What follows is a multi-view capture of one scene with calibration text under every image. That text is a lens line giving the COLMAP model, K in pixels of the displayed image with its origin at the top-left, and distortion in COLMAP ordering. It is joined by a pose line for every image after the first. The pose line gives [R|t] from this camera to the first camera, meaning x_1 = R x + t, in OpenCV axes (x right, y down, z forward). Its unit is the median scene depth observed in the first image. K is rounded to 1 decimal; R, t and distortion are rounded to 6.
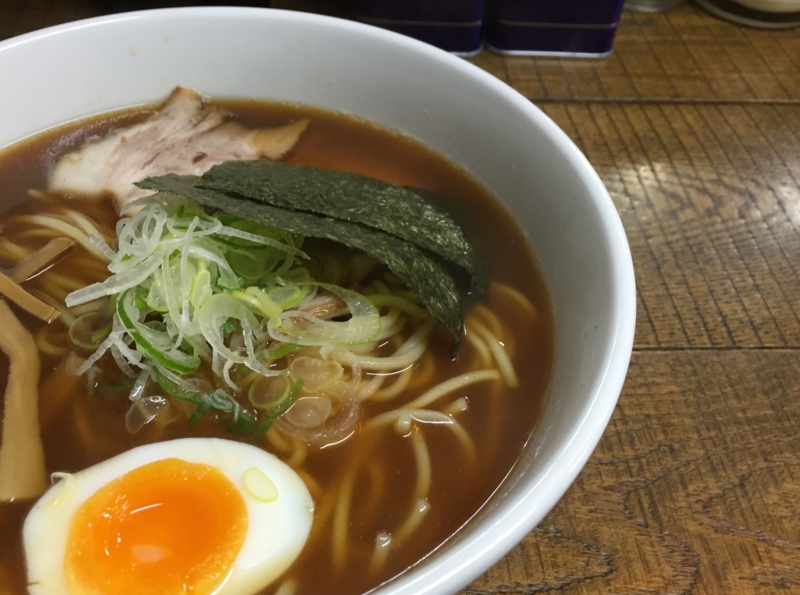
lens RADIAL K [[721.4, 0, 400.0], [0, 721.4, 297.5], [0, 0, 1]] dist [0.056432, -0.173735]
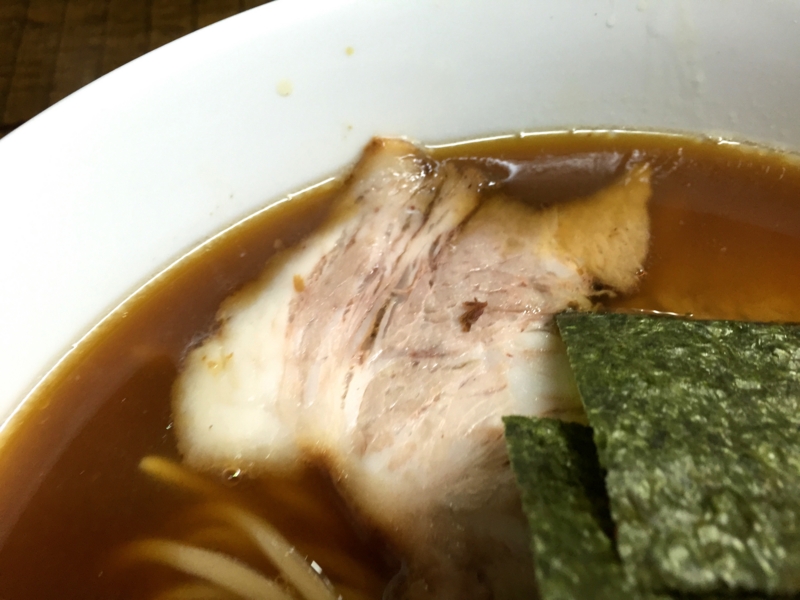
lens RADIAL K [[696.5, 0, 398.7], [0, 696.5, 281.0], [0, 0, 1]] dist [0.010967, -0.090065]
pose [[0.988765, -0.126623, -0.079434, -0.325474], [0.138245, 0.976758, 0.163803, -0.333992], [0.056847, -0.172944, 0.983290, 0.641576]]
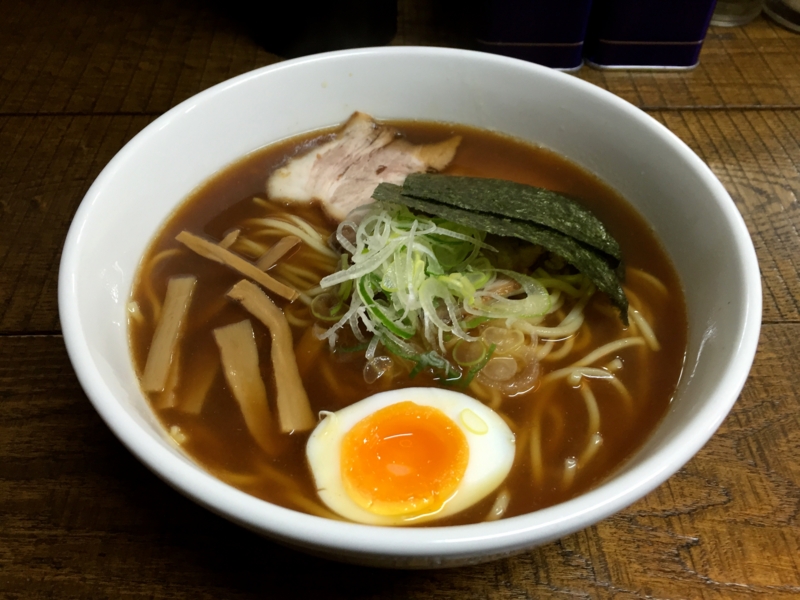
lens RADIAL K [[696.5, 0, 398.7], [0, 696.5, 281.0], [0, 0, 1]] dist [0.010967, -0.090065]
pose [[0.997327, -0.006854, -0.072748, -0.183244], [0.006665, 0.999974, -0.002840, 0.002491], [0.072766, 0.002348, 0.997346, -0.222817]]
